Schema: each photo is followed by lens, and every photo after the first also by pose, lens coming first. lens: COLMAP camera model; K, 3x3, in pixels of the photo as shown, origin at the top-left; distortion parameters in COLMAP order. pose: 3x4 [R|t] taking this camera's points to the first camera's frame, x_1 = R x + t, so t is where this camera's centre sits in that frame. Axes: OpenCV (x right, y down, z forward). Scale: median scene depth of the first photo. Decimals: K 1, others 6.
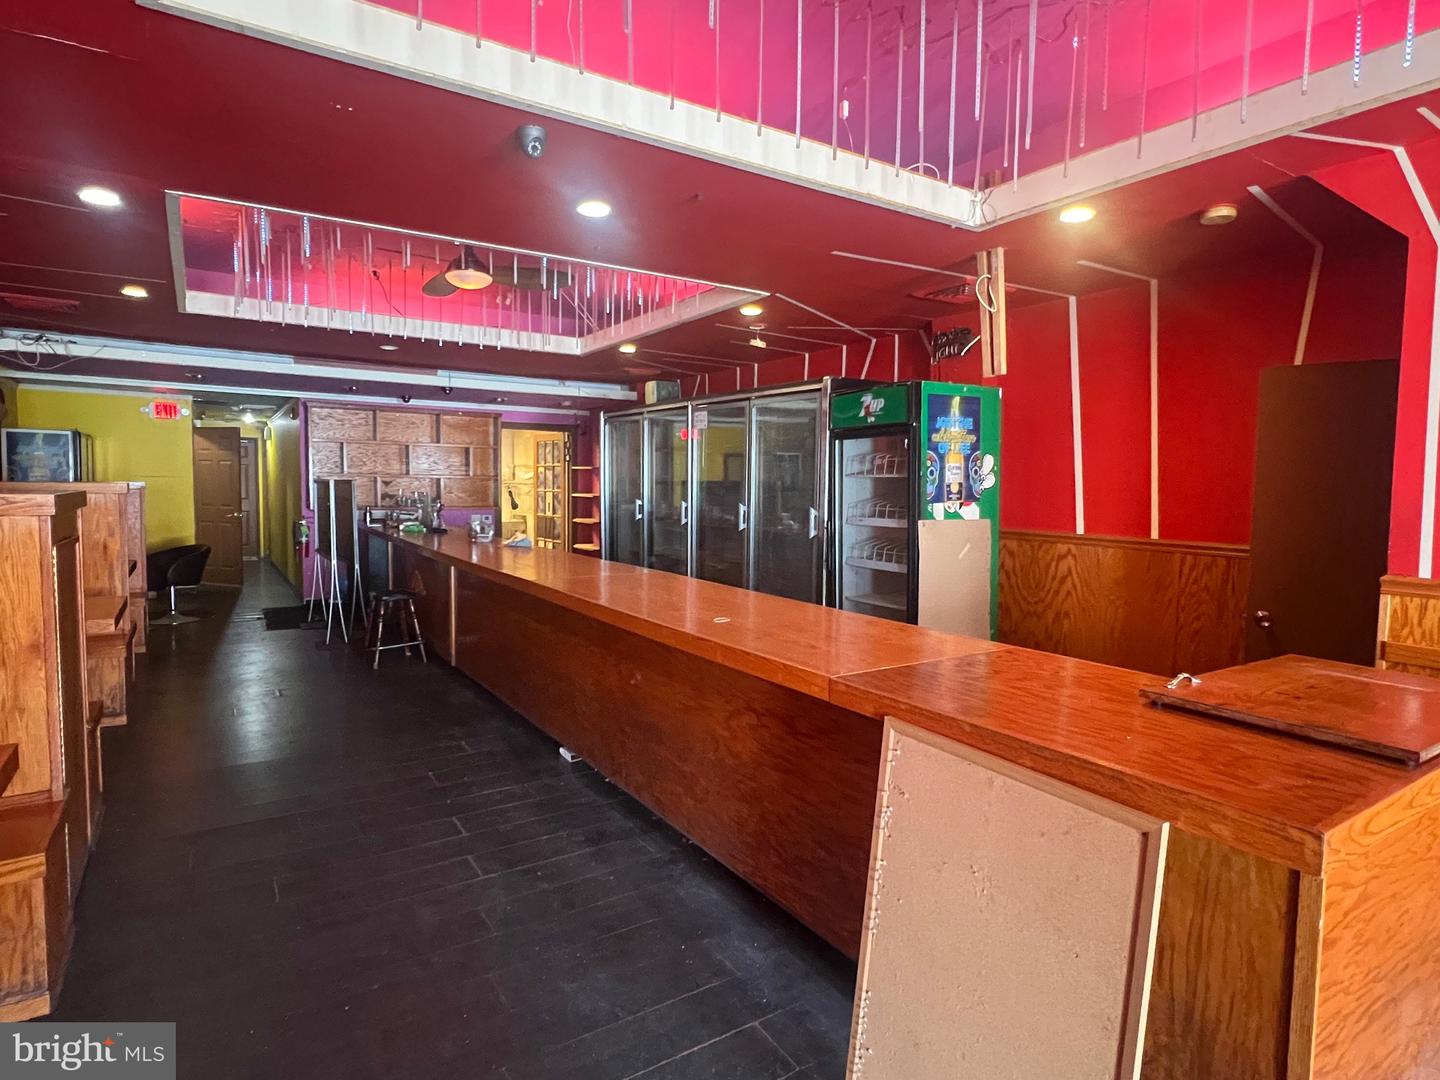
lens RADIAL K [[790.8, 0, 719.0], [0, 790.8, 541.4], [0, 0, 1]] dist [0.000372, 0.000021]
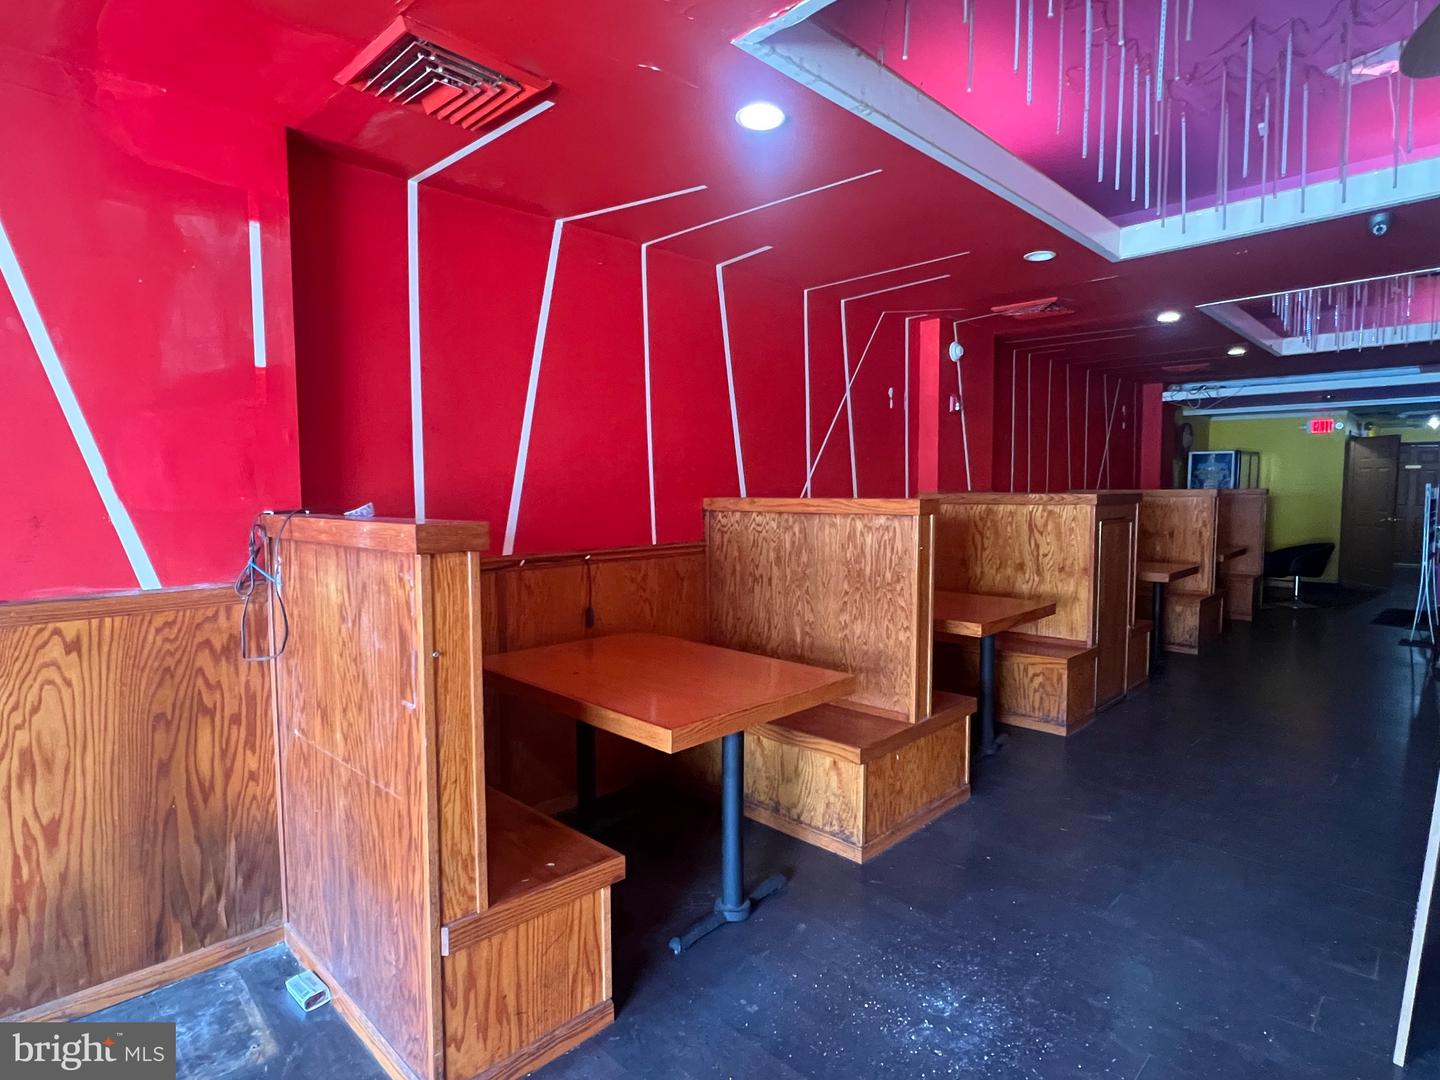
lens RADIAL K [[790.8, 0, 719.5], [0, 790.8, 536.6], [0, 0, 1]] dist [0.000372, 0.000021]
pose [[0.218722, 0.045047, -0.974747, 0.338659], [-0.062042, 0.997555, 0.032179, 0.015898], [0.973813, 0.053436, 0.220982, -0.135918]]
